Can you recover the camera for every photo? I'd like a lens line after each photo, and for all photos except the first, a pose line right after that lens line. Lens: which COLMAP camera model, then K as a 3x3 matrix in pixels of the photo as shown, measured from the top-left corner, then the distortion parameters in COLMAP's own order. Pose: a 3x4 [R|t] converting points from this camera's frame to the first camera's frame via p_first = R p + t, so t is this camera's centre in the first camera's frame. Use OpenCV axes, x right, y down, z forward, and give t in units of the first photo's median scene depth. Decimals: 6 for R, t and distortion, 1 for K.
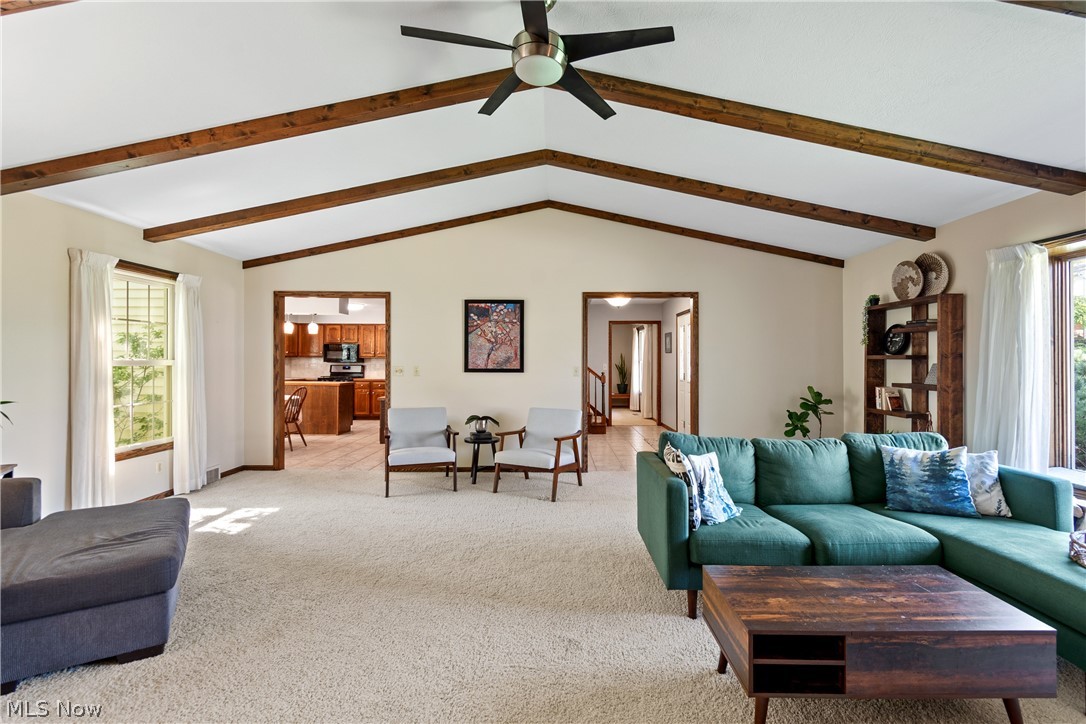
lens RADIAL K [[482.6, 0, 553.1], [0, 482.6, 360.2], [0, 0, 1]] dist [0.001490, -0.000105]
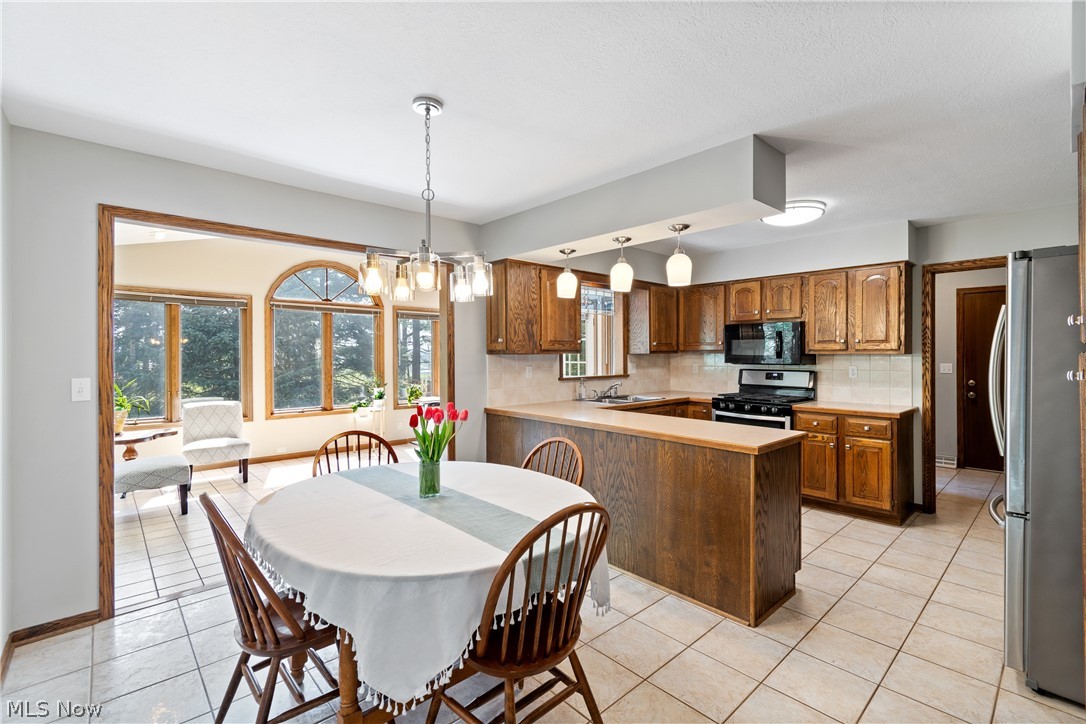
lens RADIAL K [[482.6, 0, 550.8], [0, 482.6, 357.4], [0, 0, 1]] dist [0.001490, -0.000105]
pose [[0.679107, -0.001453, -0.734038, -0.241834], [0.010594, 0.999913, 0.007822, -0.006986], [0.733963, -0.013089, 0.679064, 0.548031]]
